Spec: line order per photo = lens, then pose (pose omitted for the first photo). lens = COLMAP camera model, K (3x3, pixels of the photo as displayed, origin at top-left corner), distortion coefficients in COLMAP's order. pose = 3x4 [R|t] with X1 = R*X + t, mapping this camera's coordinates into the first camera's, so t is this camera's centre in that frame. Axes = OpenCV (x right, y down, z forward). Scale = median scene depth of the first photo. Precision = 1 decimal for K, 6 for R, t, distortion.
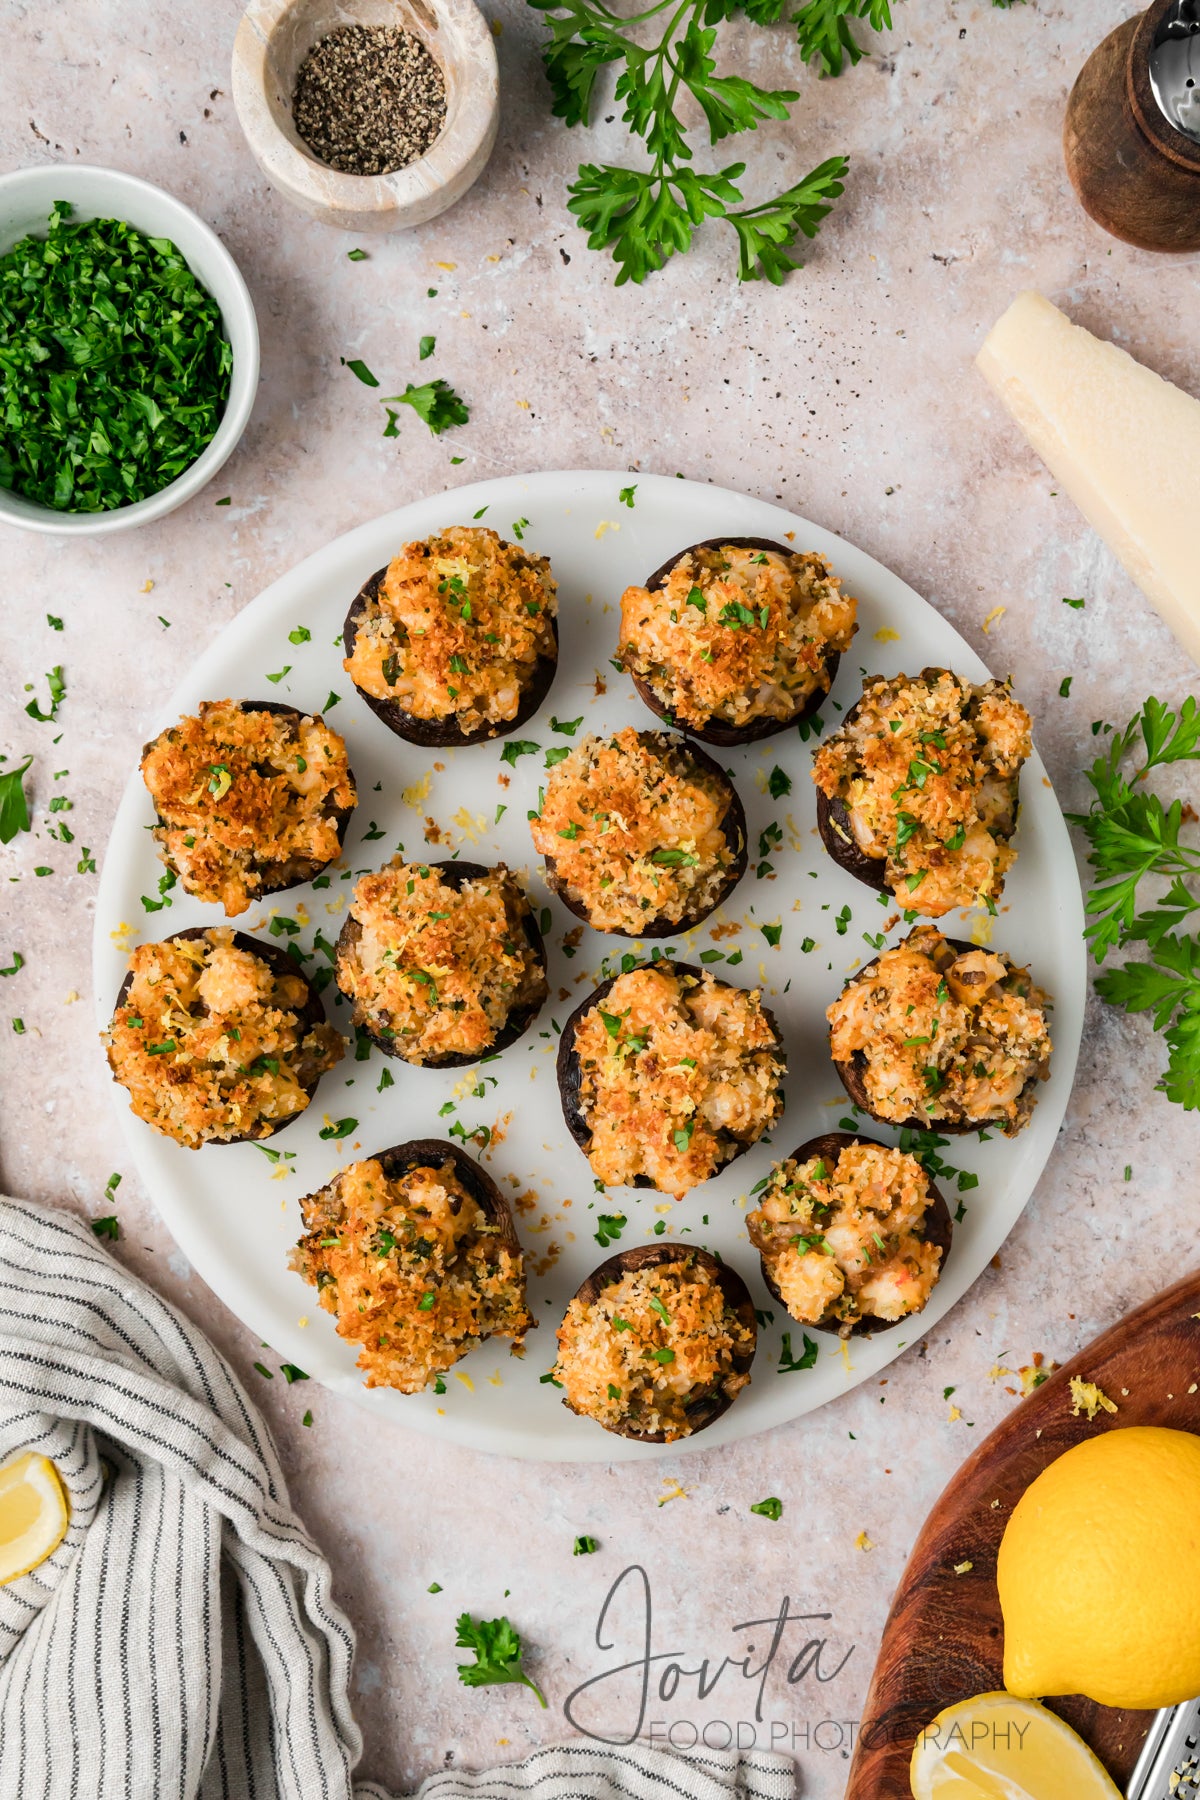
lens RADIAL K [[2398.7, 0, 600.0], [0, 2398.7, 900.0], [0, 0, 1]] dist [0.091310, 0.020129]
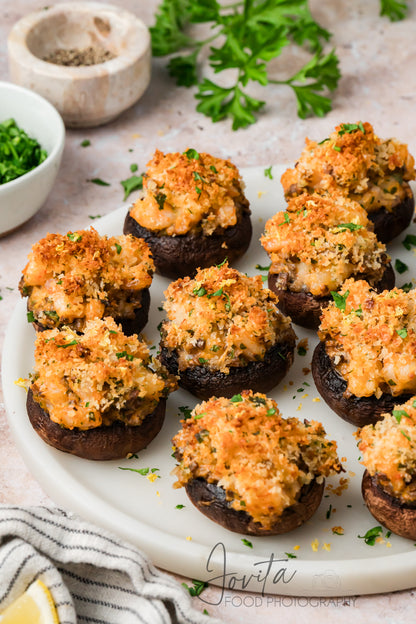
lens RADIAL K [[2445.3, 0, 208.0], [0, 2445.3, 312.0], [0, 0, 1]] dist [-0.013362, 0.354731]
pose [[0.974477, -0.161548, 0.155872, -0.311718], [0.223110, 0.620219, -0.752031, 1.170907], [0.024814, 0.767614, 0.640432, -0.042326]]
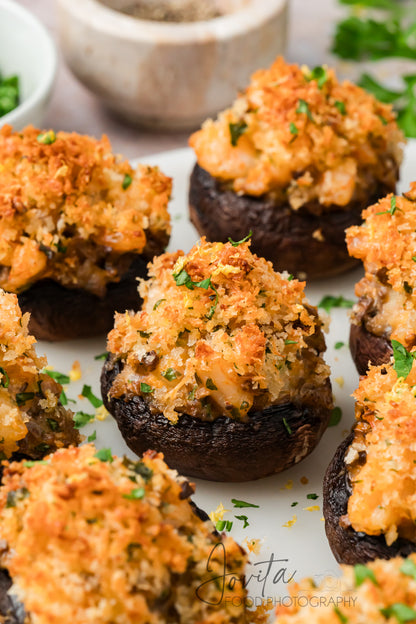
lens RADIAL K [[2540.0, 0, 208.0], [0, 2540.0, 312.0], [0, 0, 1]] dist [0.087987, -2.534985]
pose [[0.978694, 0.139130, -0.150998, 0.068729], [-0.204346, 0.588372, -0.782343, 0.734699], [-0.020004, 0.796530, 0.604267, 0.383393]]
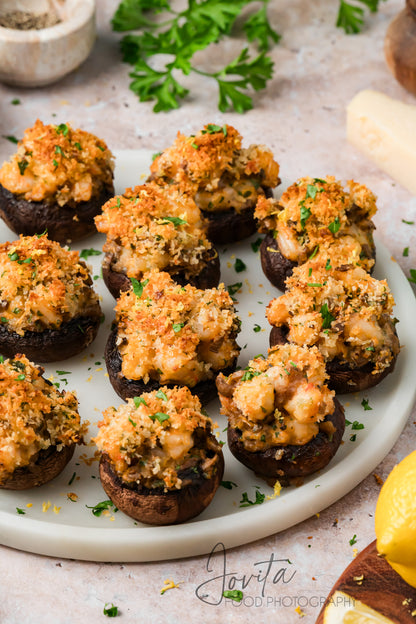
lens RADIAL K [[2445.3, 0, 208.0], [0, 2445.3, 312.0], [0, 0, 1]] dist [-0.013362, 0.354731]
pose [[0.999941, 0.010768, -0.001180, 0.053142], [-0.007982, 0.658823, -0.752256, 1.272924], [-0.007323, 0.752221, 0.658870, -0.129535]]
